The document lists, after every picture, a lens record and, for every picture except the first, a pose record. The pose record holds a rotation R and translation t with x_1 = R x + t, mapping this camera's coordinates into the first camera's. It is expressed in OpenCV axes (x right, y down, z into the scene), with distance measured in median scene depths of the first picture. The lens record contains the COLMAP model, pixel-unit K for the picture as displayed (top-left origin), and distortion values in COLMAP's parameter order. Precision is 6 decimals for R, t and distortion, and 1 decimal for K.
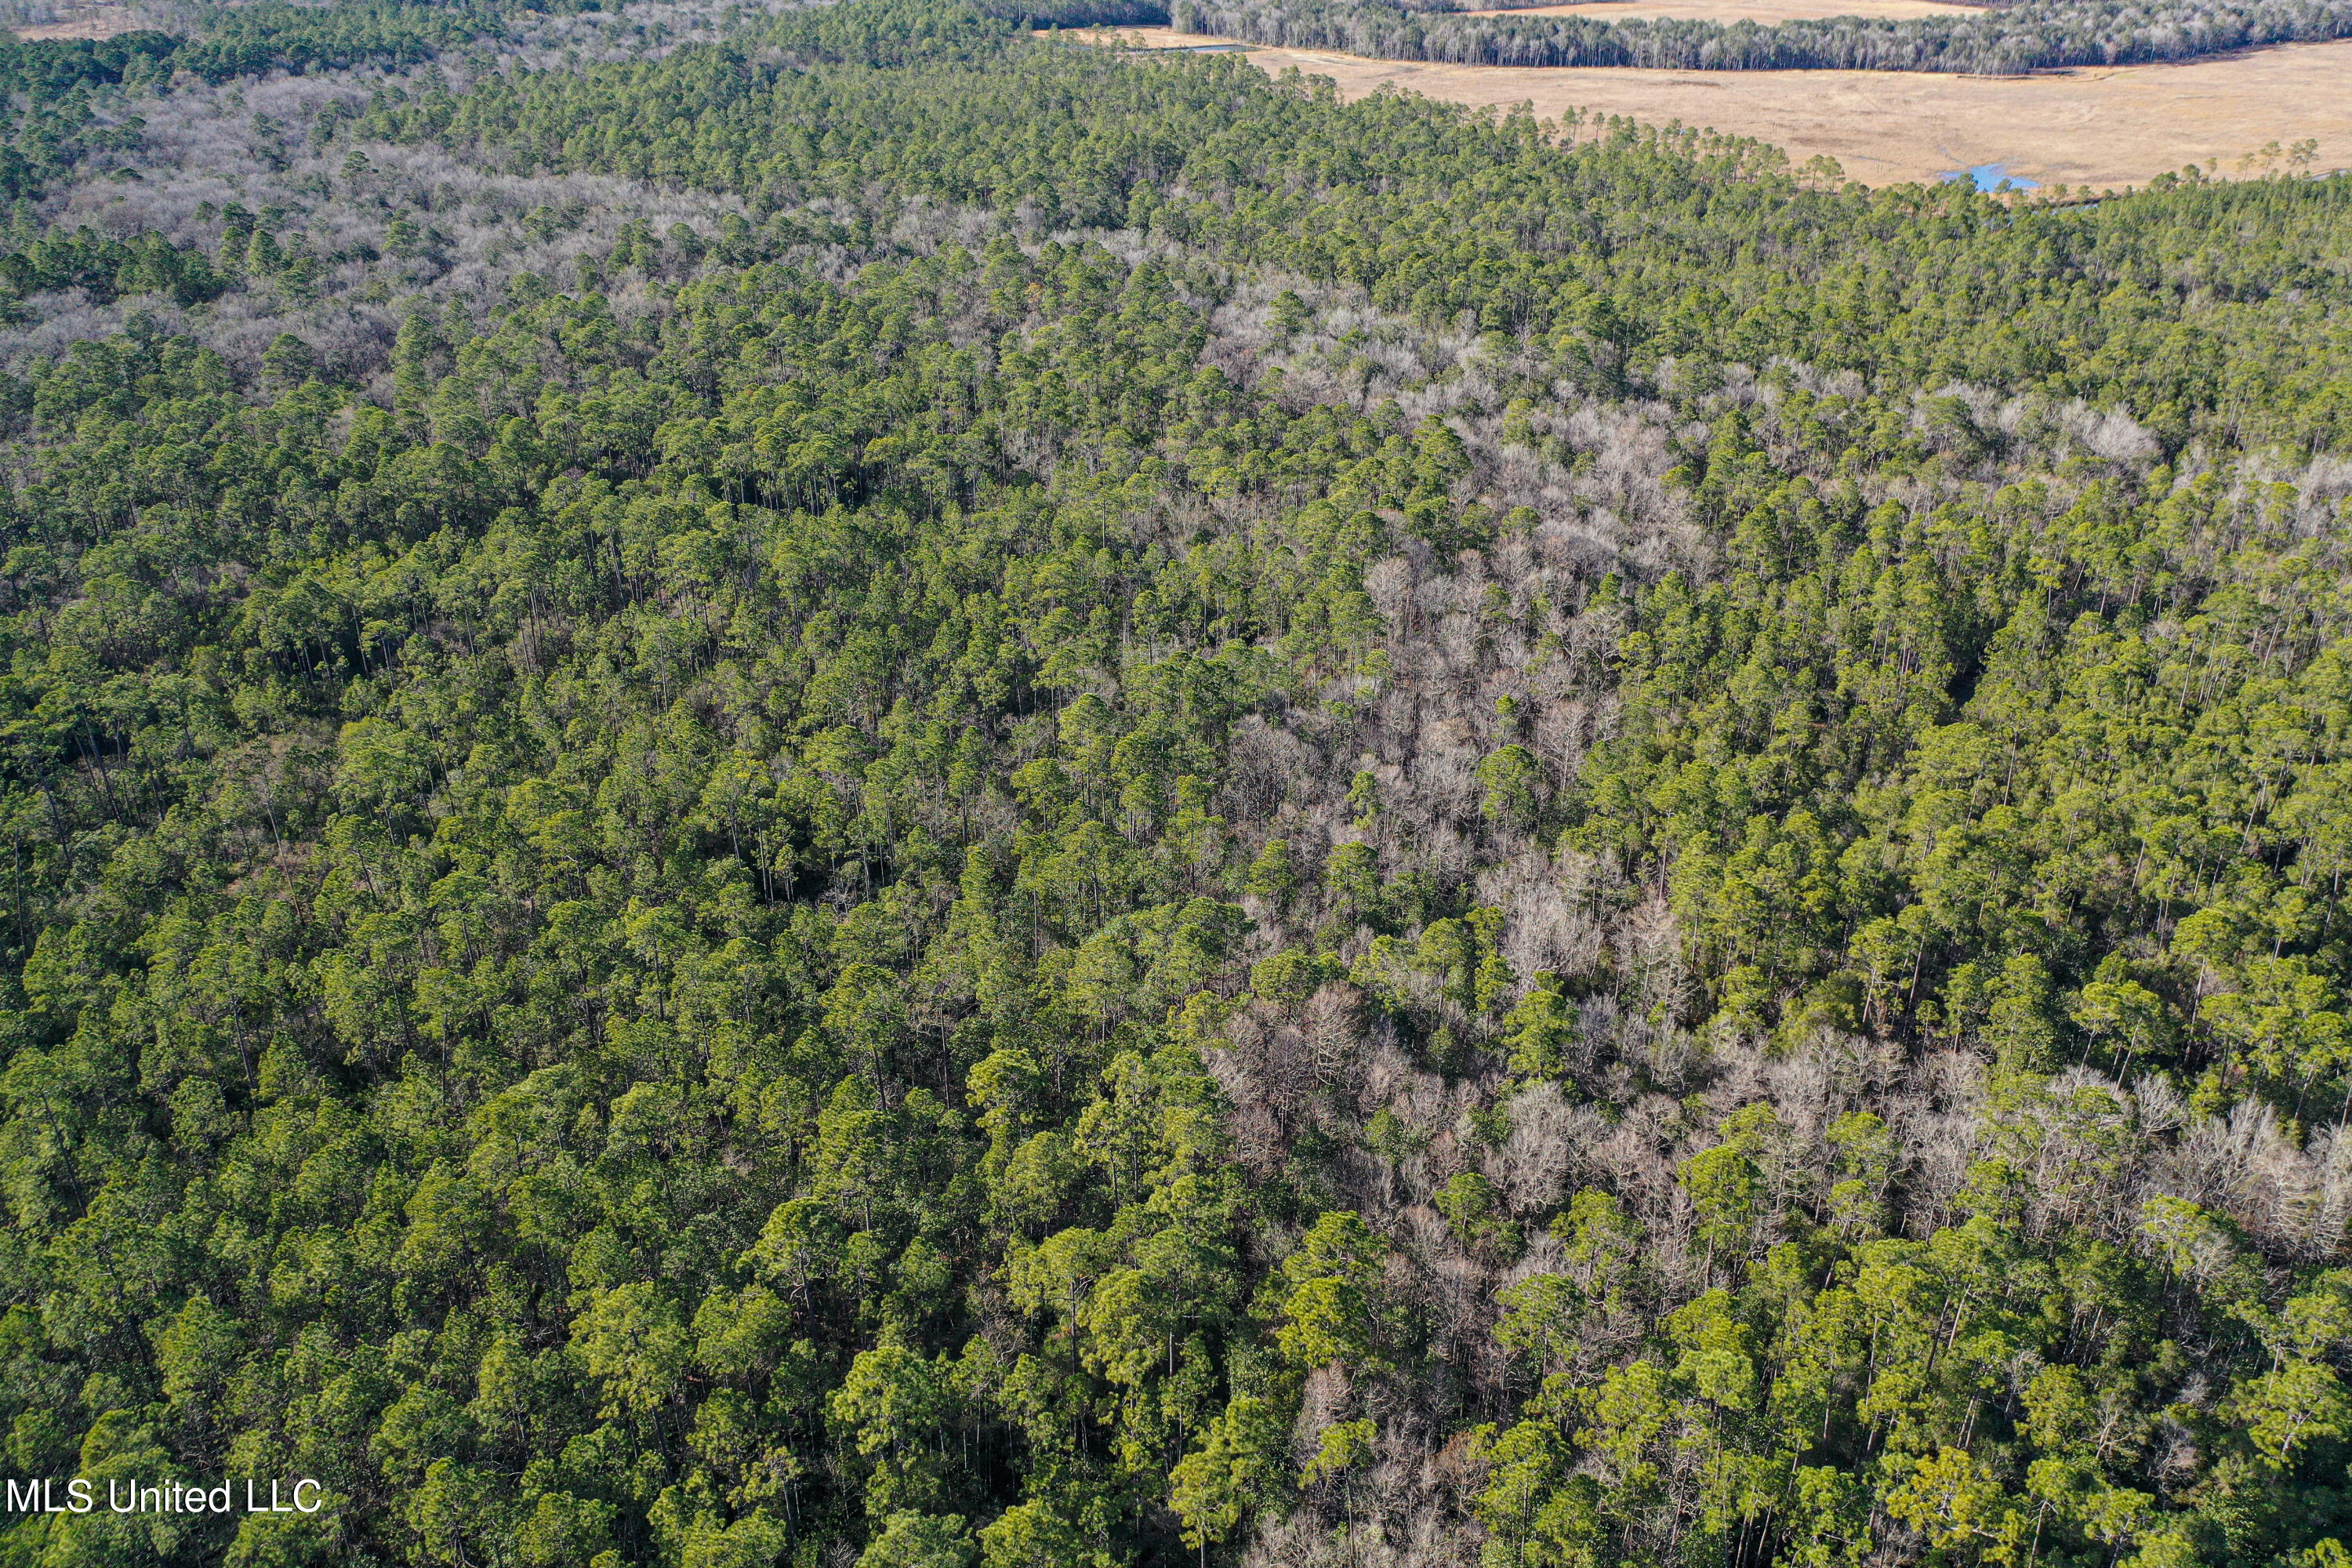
lens RADIAL K [[1866.3, 0, 1167.6], [0, 1866.3, 772.4], [0, 0, 1]] dist [0.001392, 0.004161]
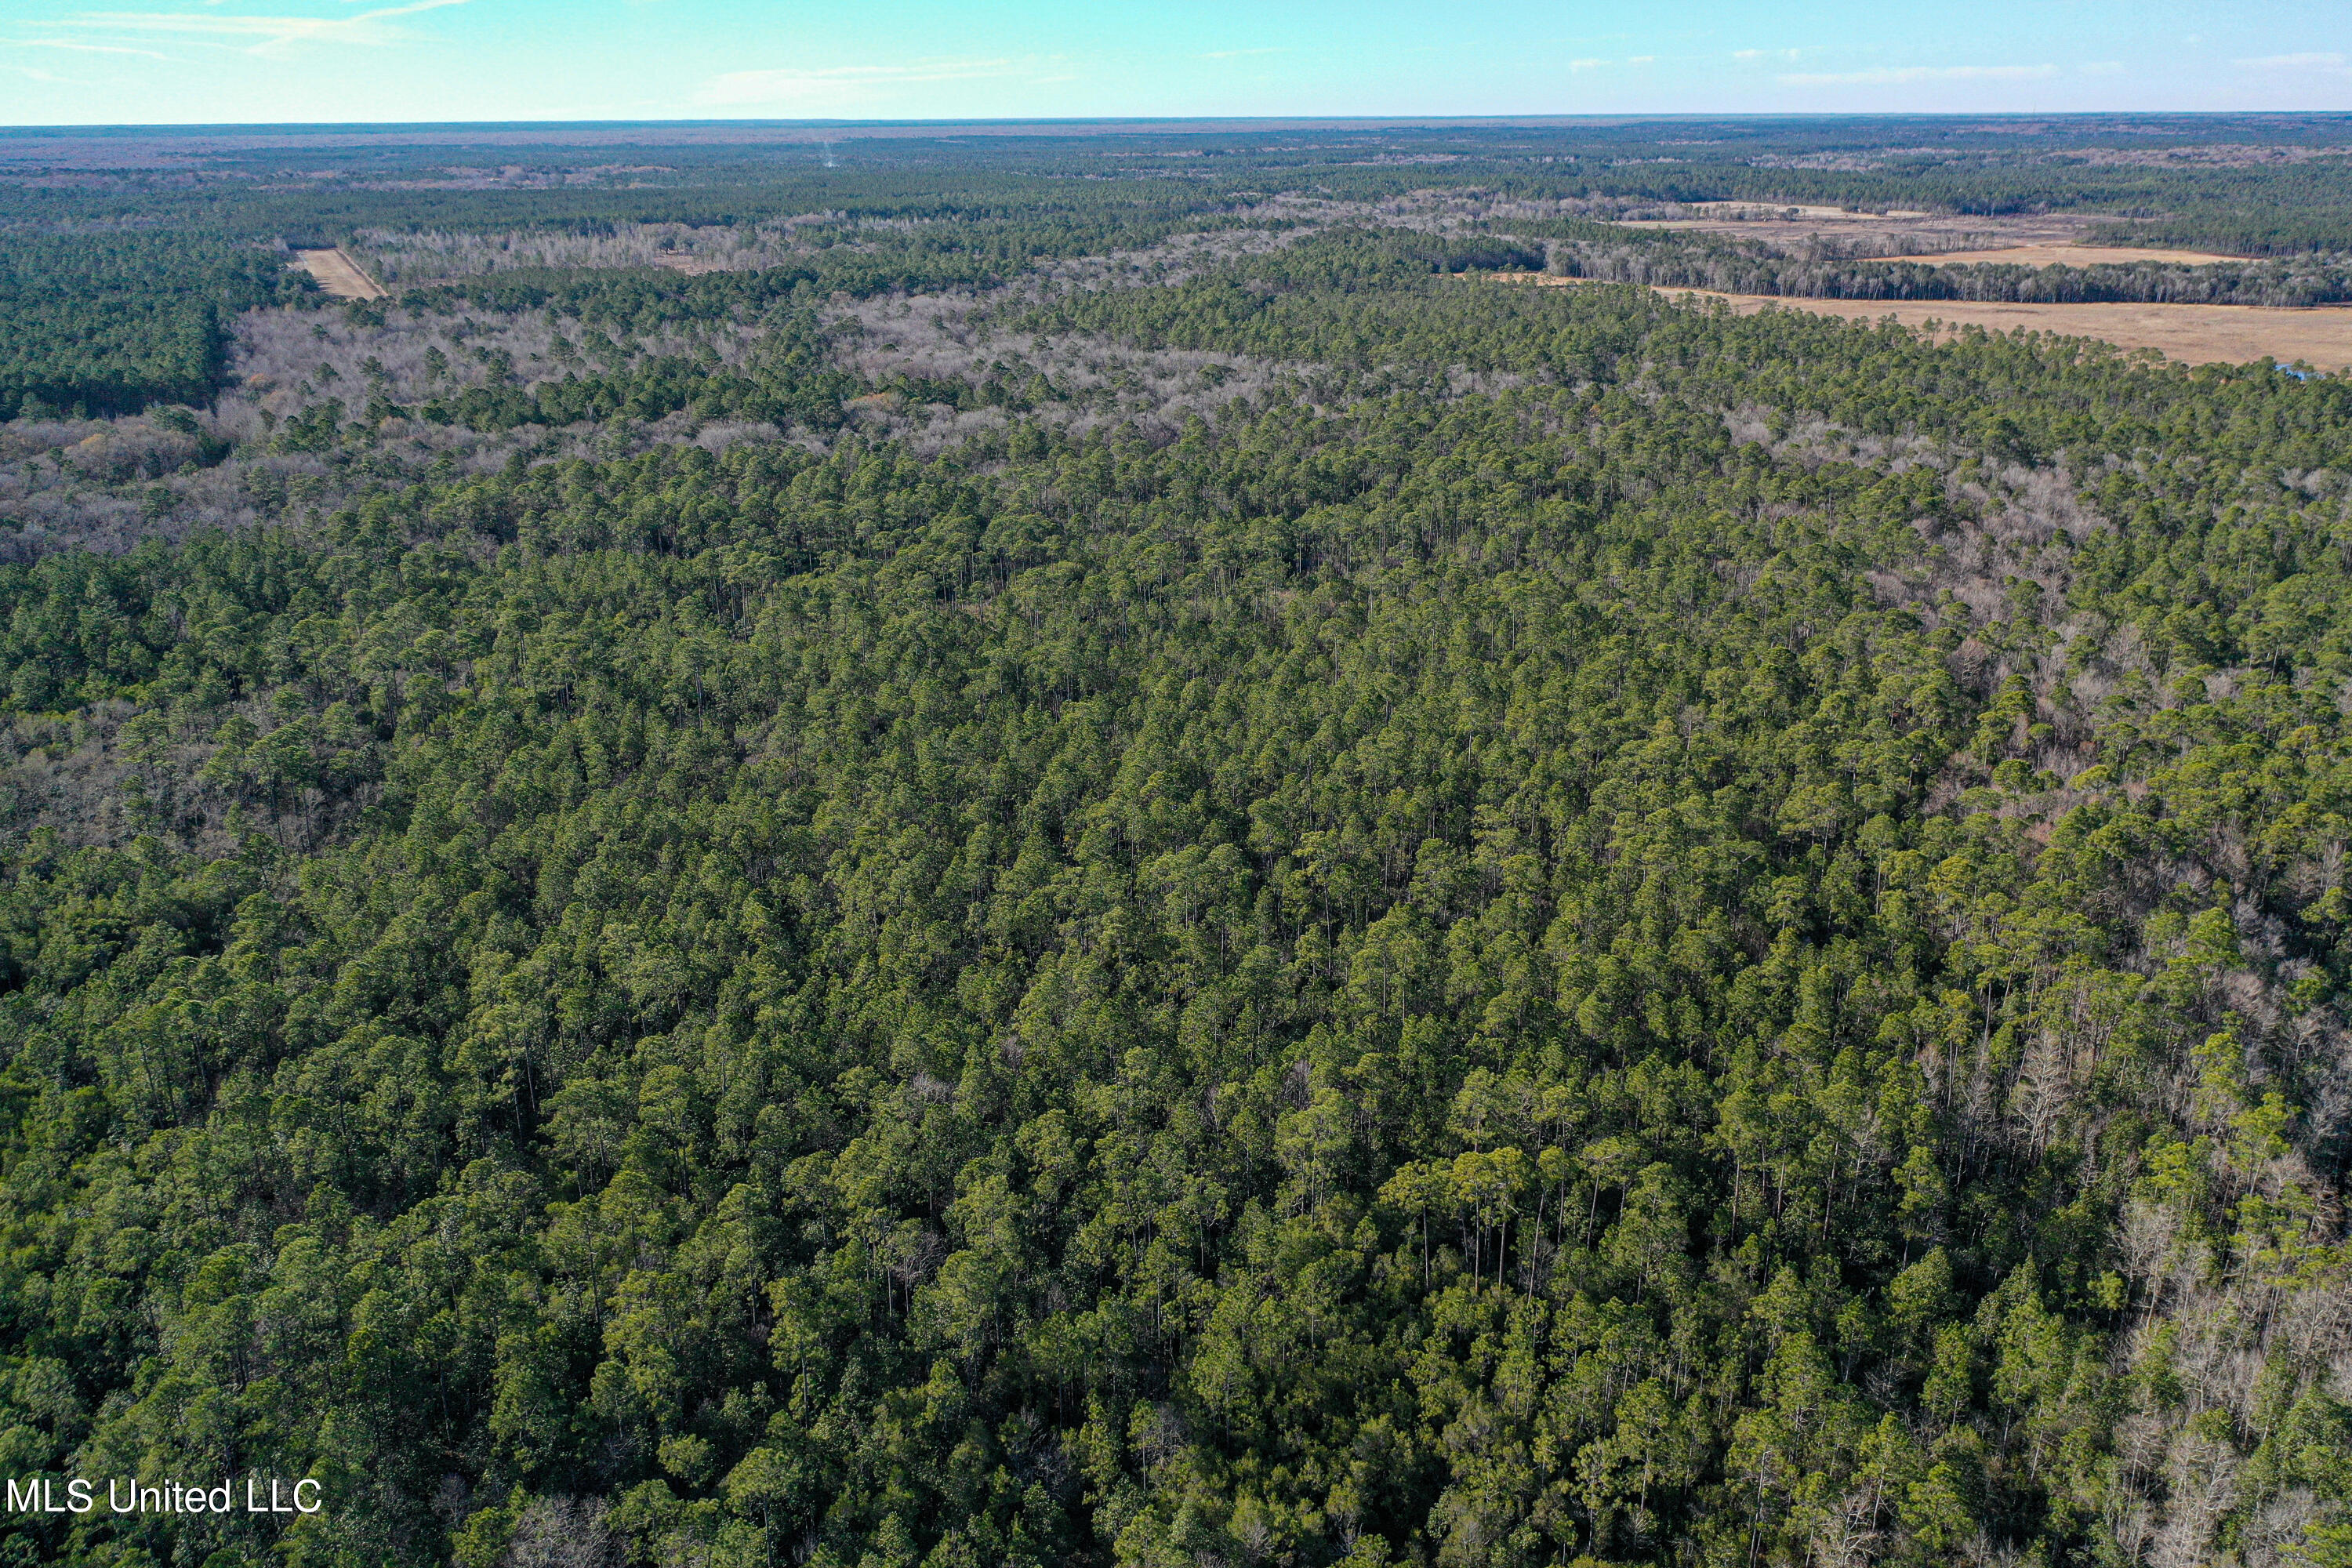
lens RADIAL K [[1866.3, 0, 1167.6], [0, 1866.3, 772.4], [0, 0, 1]] dist [0.001392, 0.004161]
pose [[0.991611, 0.035757, -0.124212, -0.094304], [-0.051801, 0.990364, -0.128436, 0.101901], [0.118423, 0.133793, 0.983908, -0.196602]]
